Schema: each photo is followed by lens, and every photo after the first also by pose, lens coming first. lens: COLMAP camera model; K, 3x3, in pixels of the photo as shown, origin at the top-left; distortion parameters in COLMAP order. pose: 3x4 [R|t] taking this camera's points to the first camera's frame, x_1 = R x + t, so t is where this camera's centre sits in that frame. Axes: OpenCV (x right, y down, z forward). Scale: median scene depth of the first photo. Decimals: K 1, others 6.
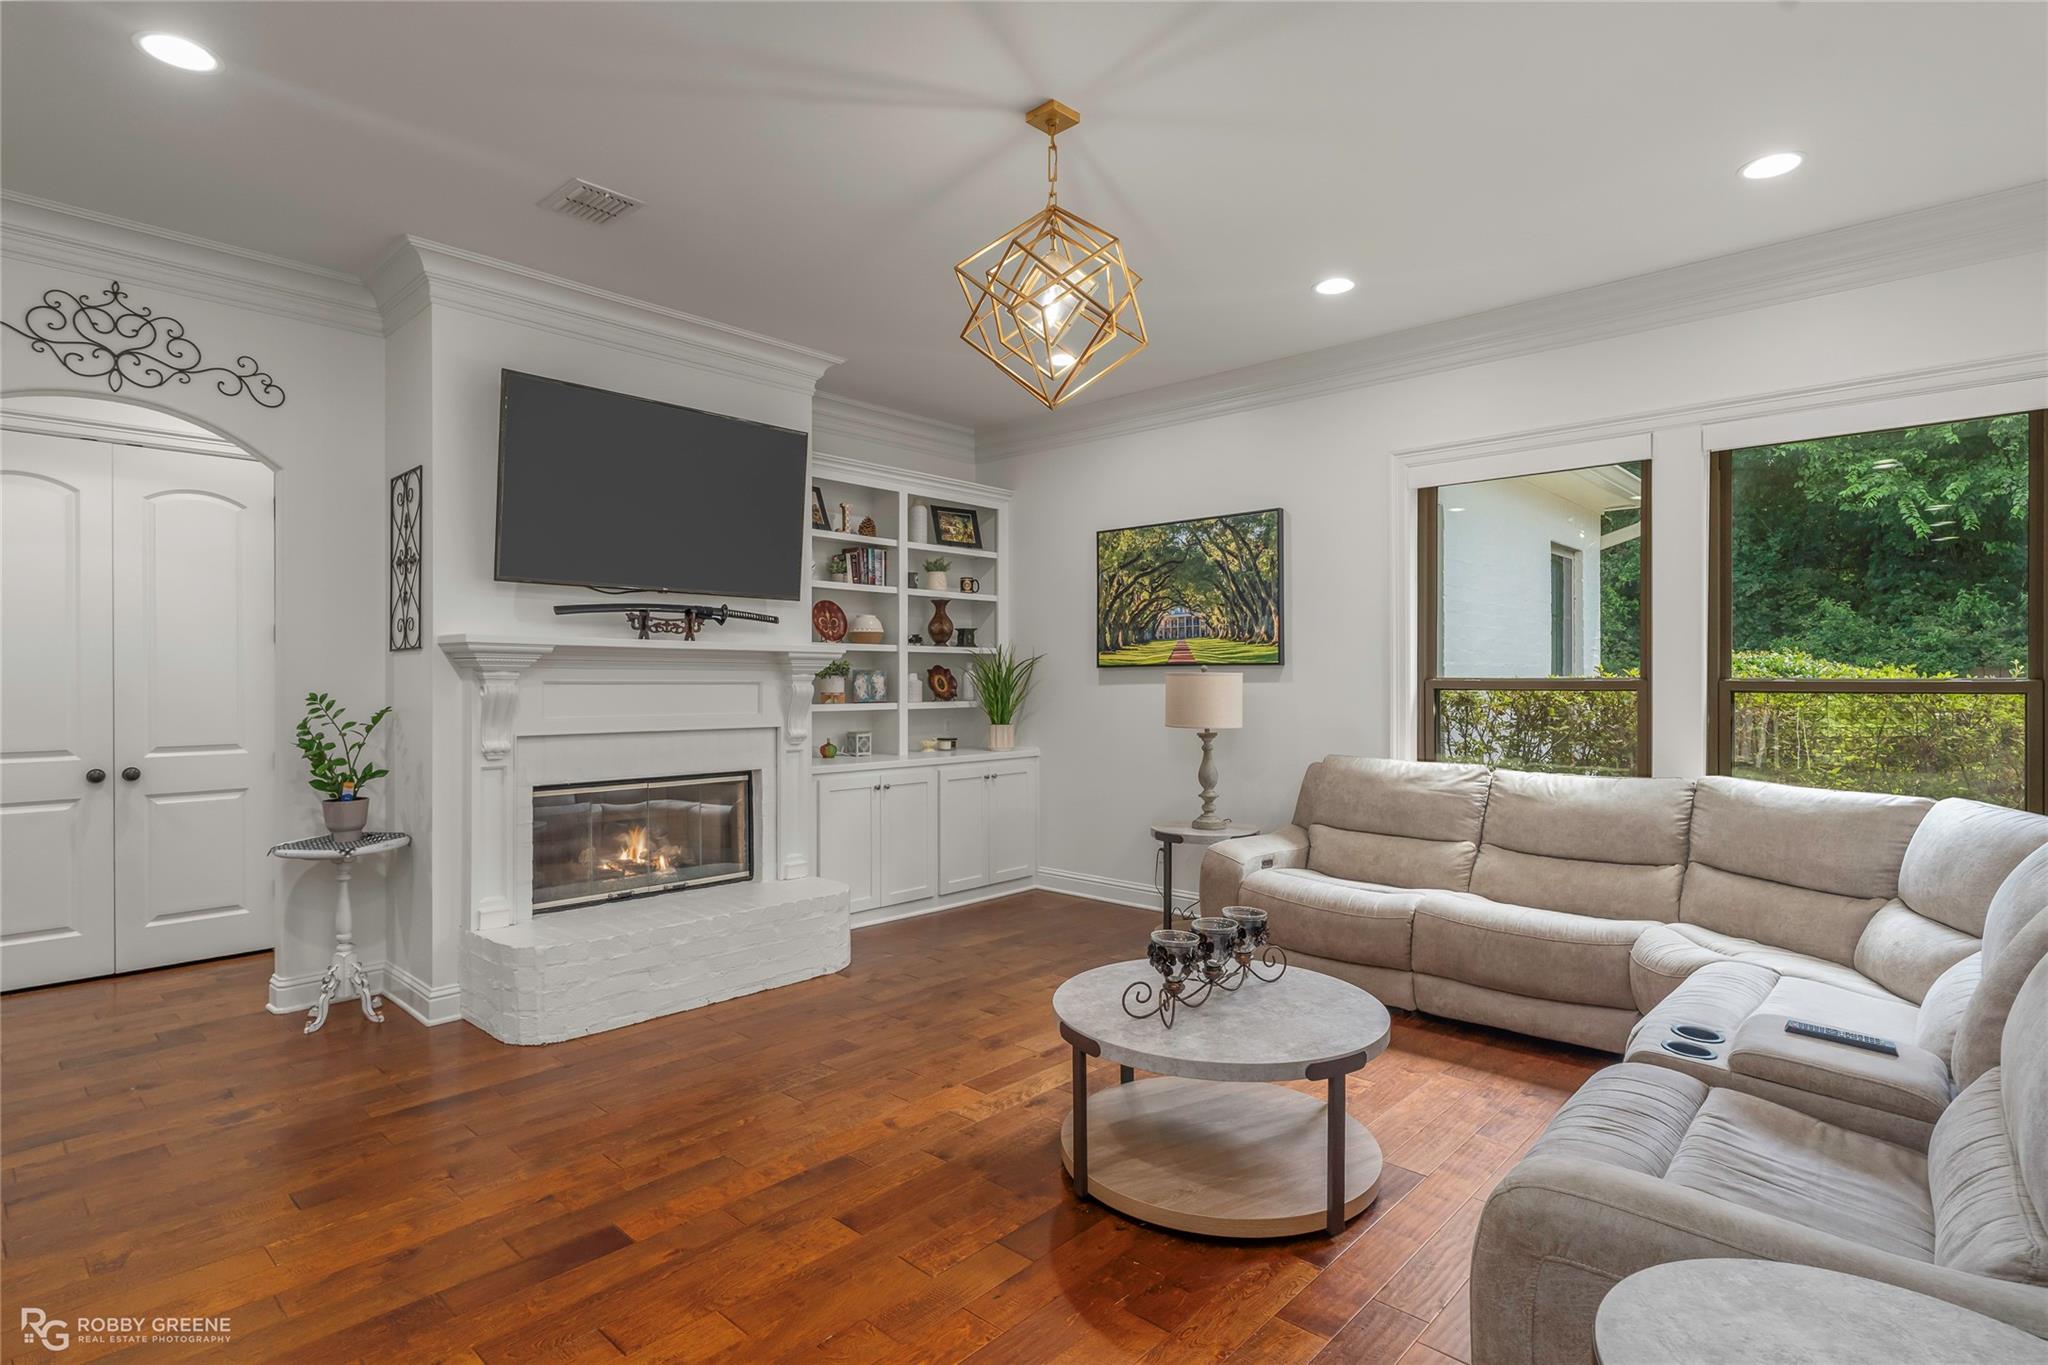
lens RADIAL K [[1024.9, 0, 1017.8], [0, 1024.9, 683.4], [0, 0, 1]] dist [-0.014492, 0.000675]
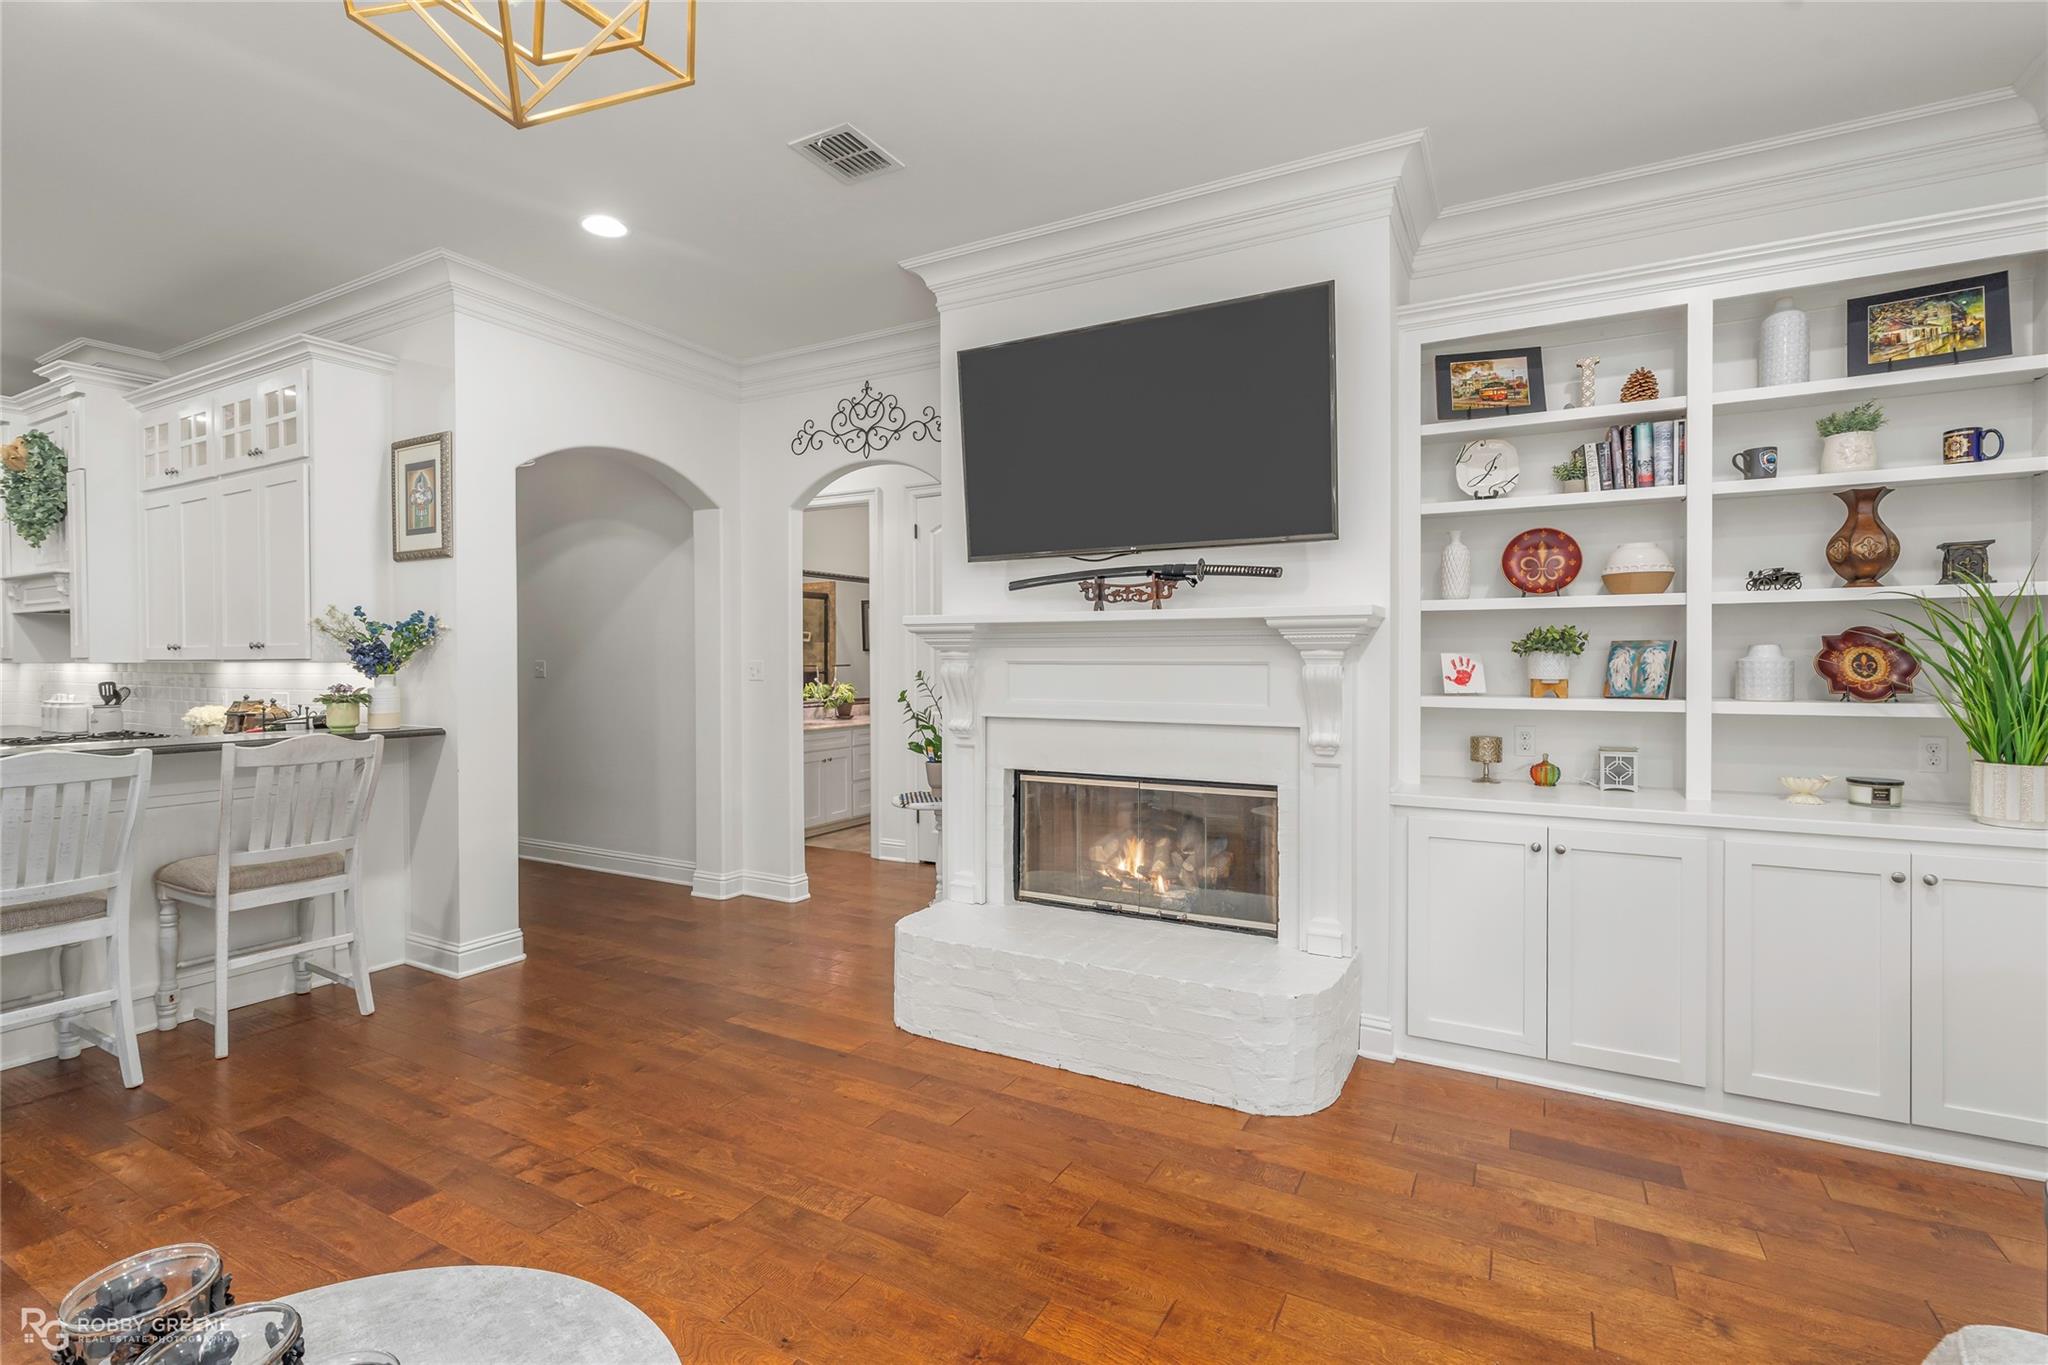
lens RADIAL K [[925.8, 0, 1037.3], [0, 925.8, 673.5], [0, 0, 1]] dist [-0.004988, 0.000324]
pose [[0.249670, 0.011364, -0.968264, 0.299378], [-0.001031, 0.999934, 0.011469, -0.000525], [0.968330, -0.001865, 0.249665, 0.627524]]
